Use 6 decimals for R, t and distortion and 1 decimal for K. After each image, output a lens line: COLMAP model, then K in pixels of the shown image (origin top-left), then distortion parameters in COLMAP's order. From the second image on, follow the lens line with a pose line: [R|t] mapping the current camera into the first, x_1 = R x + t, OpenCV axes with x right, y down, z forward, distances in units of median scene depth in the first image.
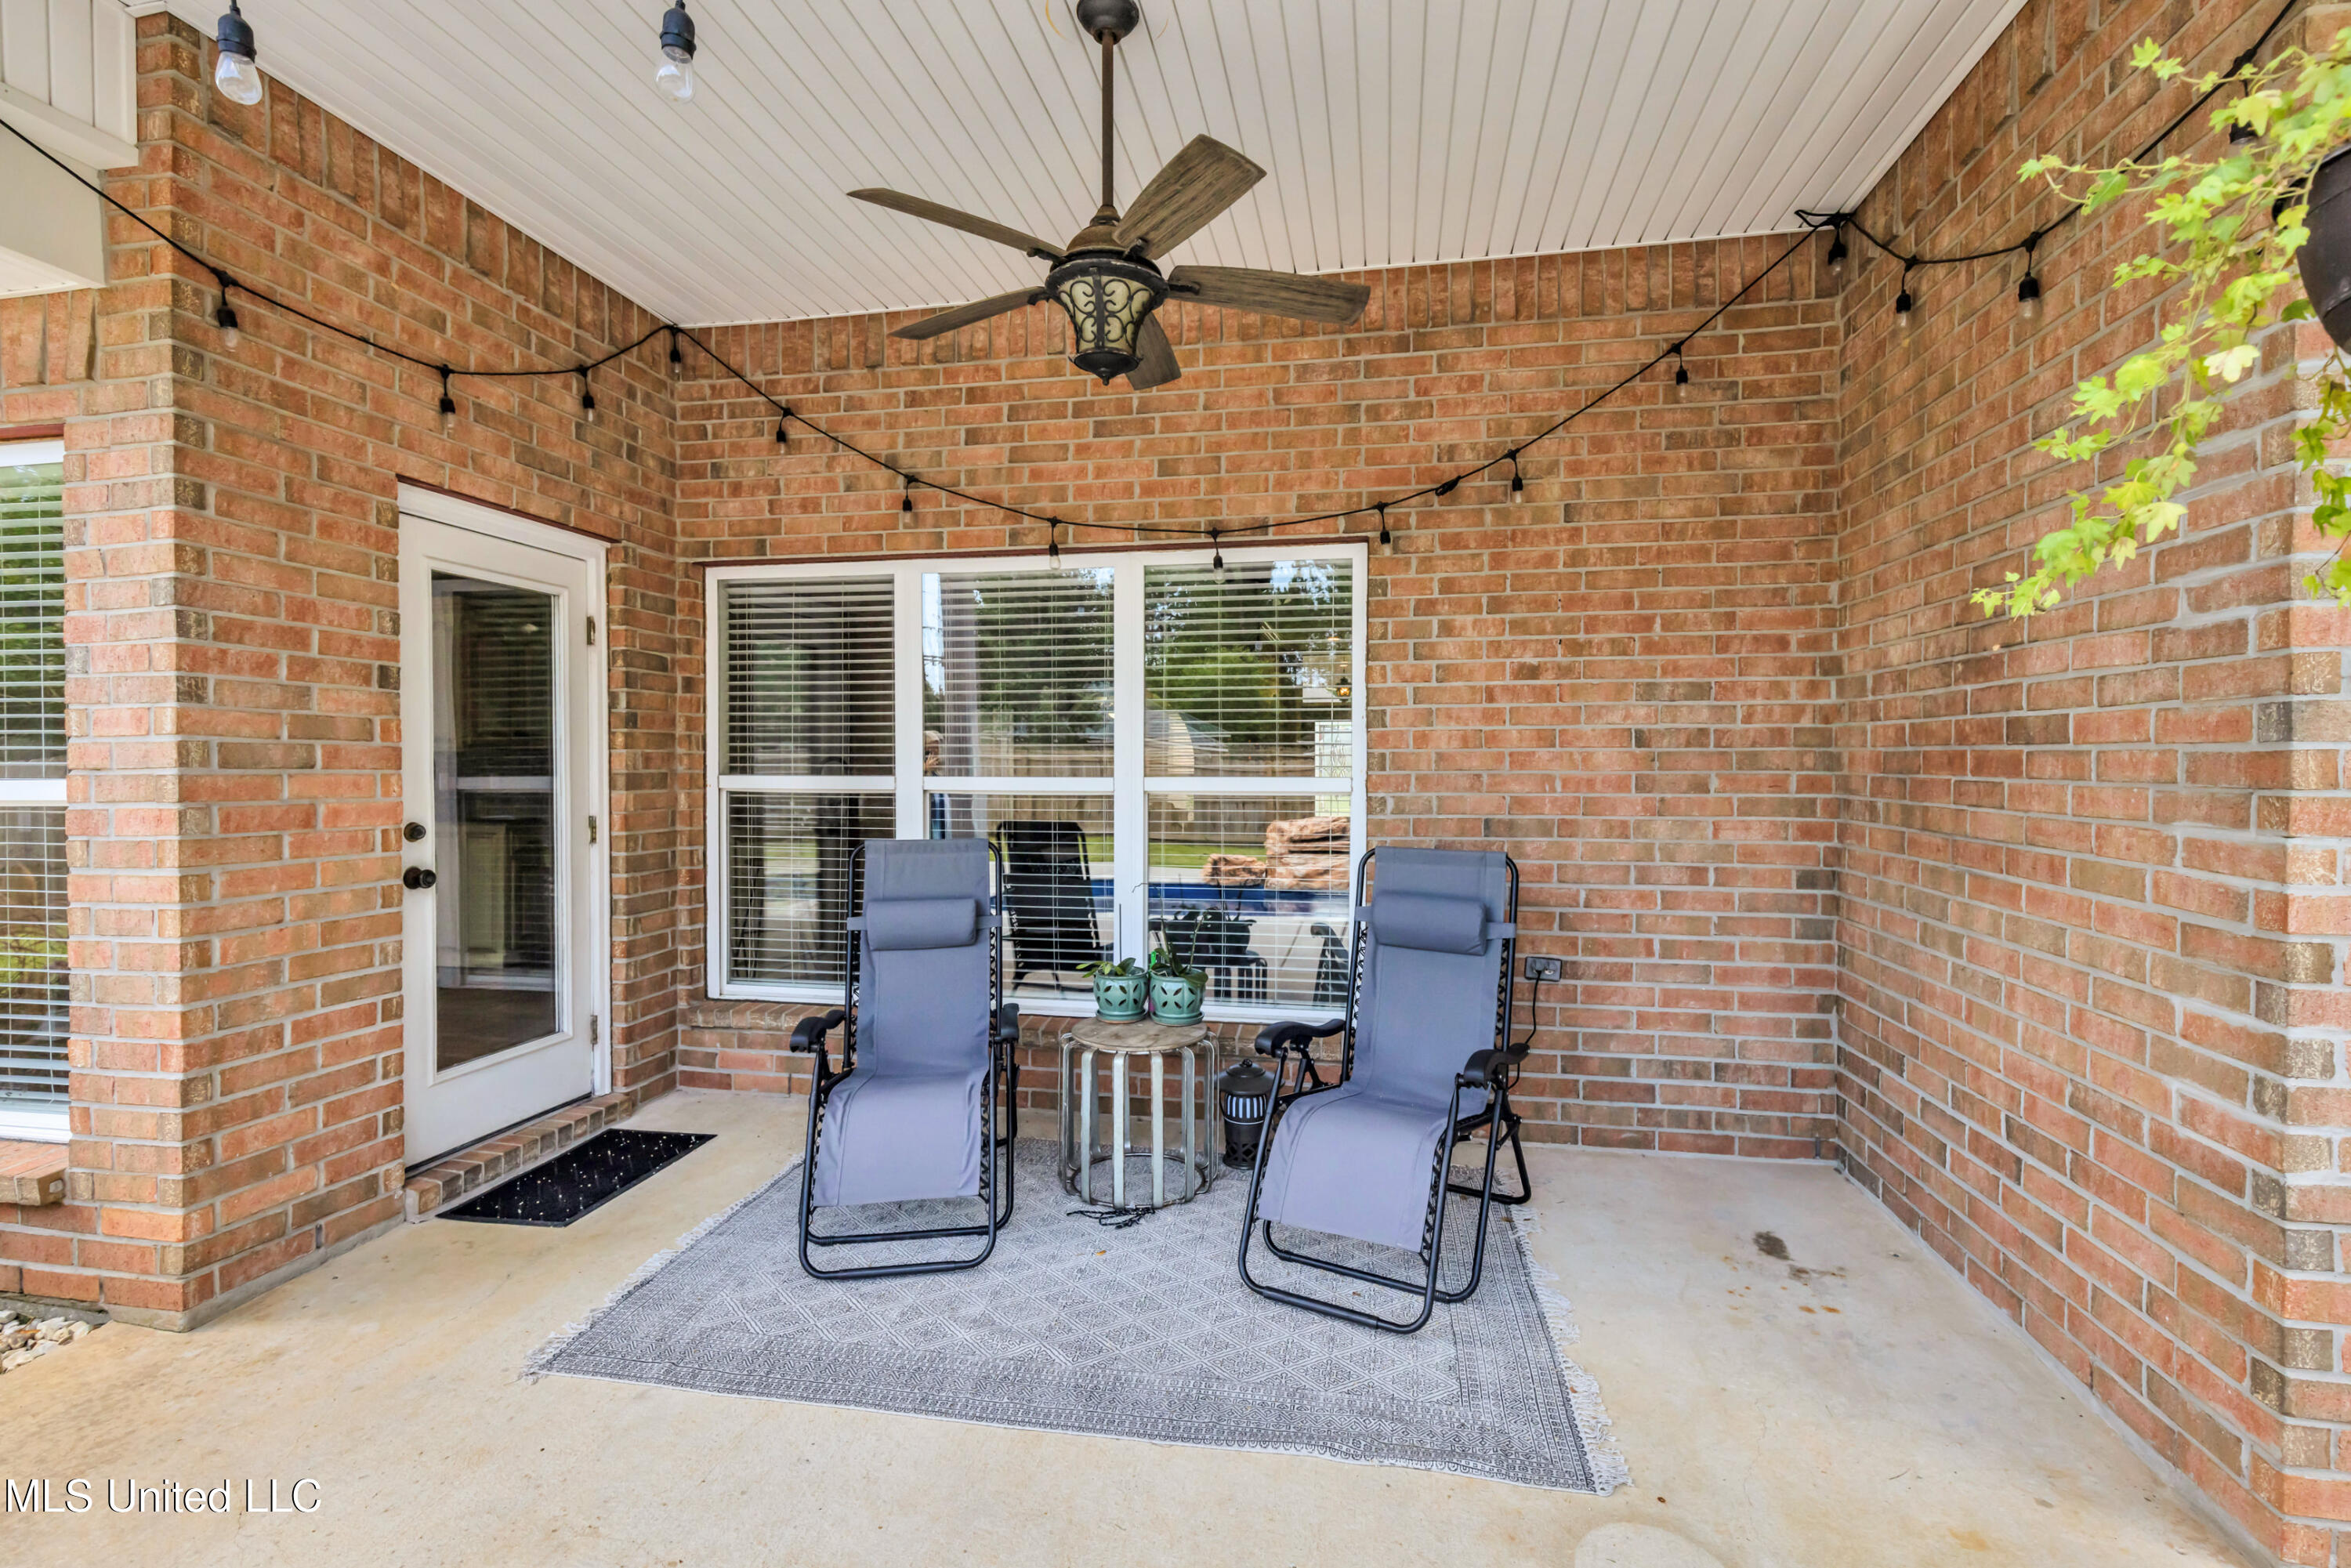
lens RADIAL K [[1073.9, 0, 1175.1], [0, 1073.9, 785.4], [0, 0, 1]] dist [0.000424, 0.000035]
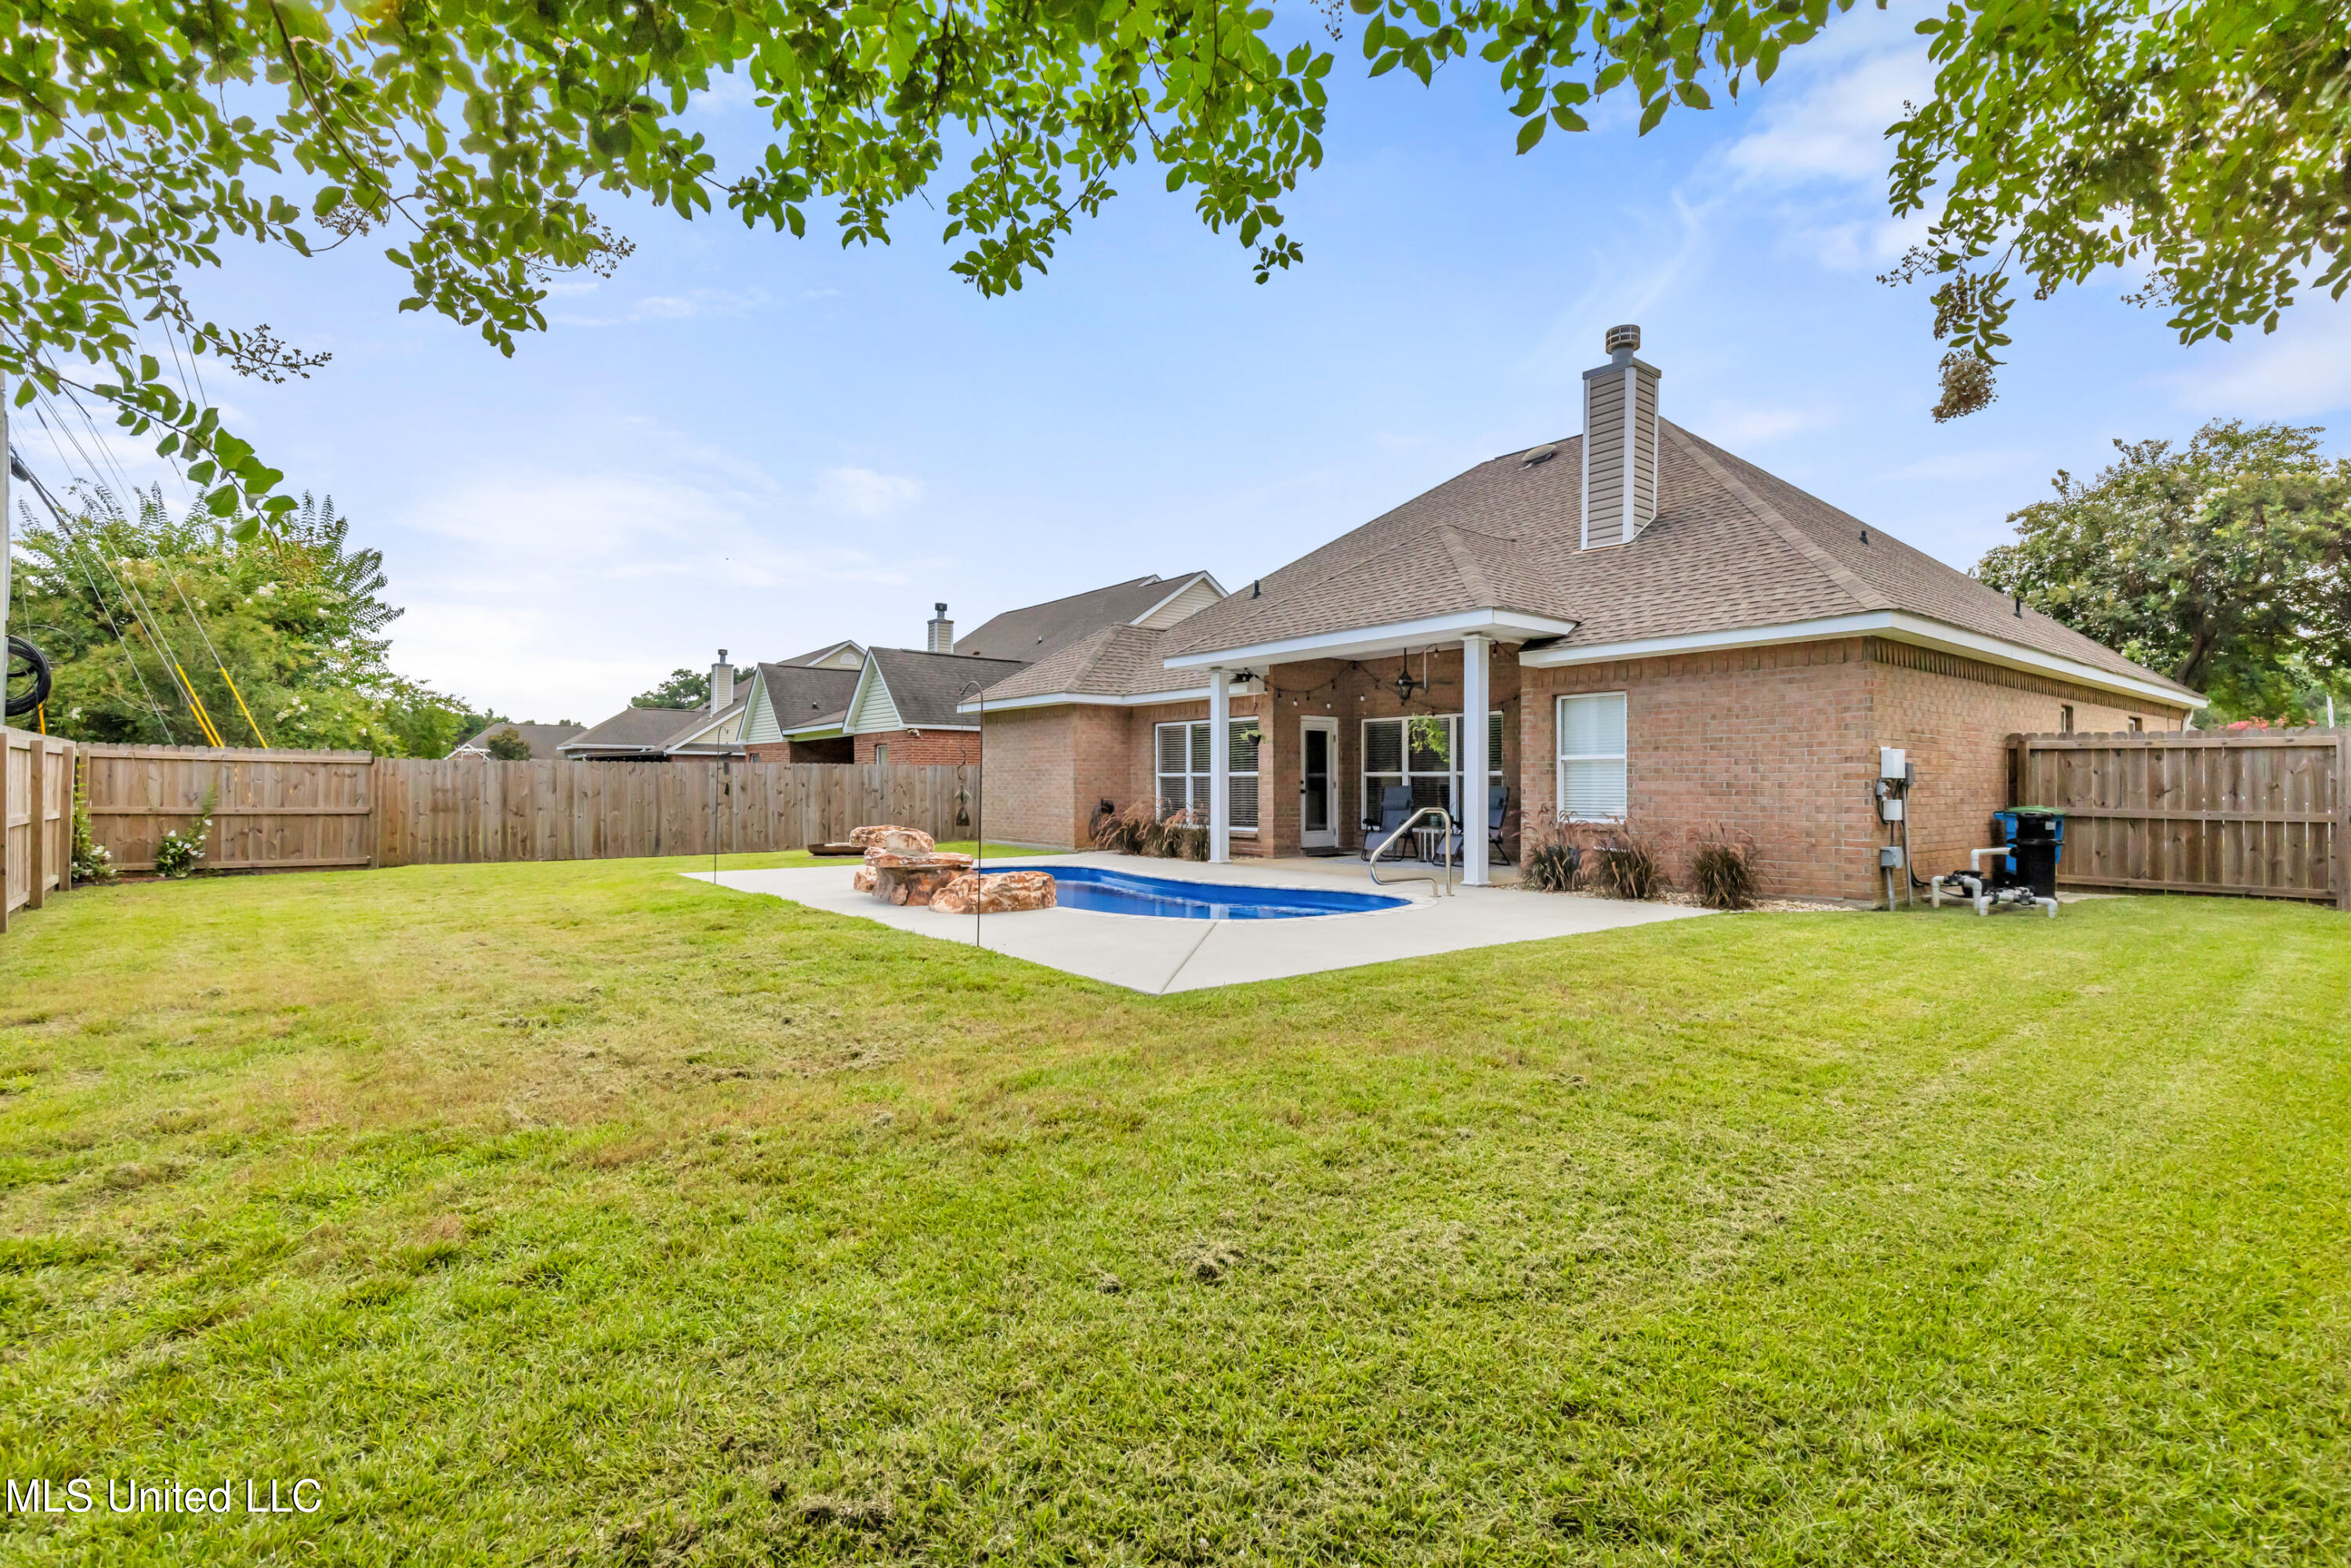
lens RADIAL K [[1073.9, 0, 1170.3], [0, 1073.9, 794.3], [0, 0, 1]] dist [0.000424, 0.000035]
pose [[0.765534, -0.005882, -0.643369, 1.680464], [-0.013004, 0.999613, -0.024612, 0.191802], [0.643264, 0.027207, 0.765161, -2.651175]]
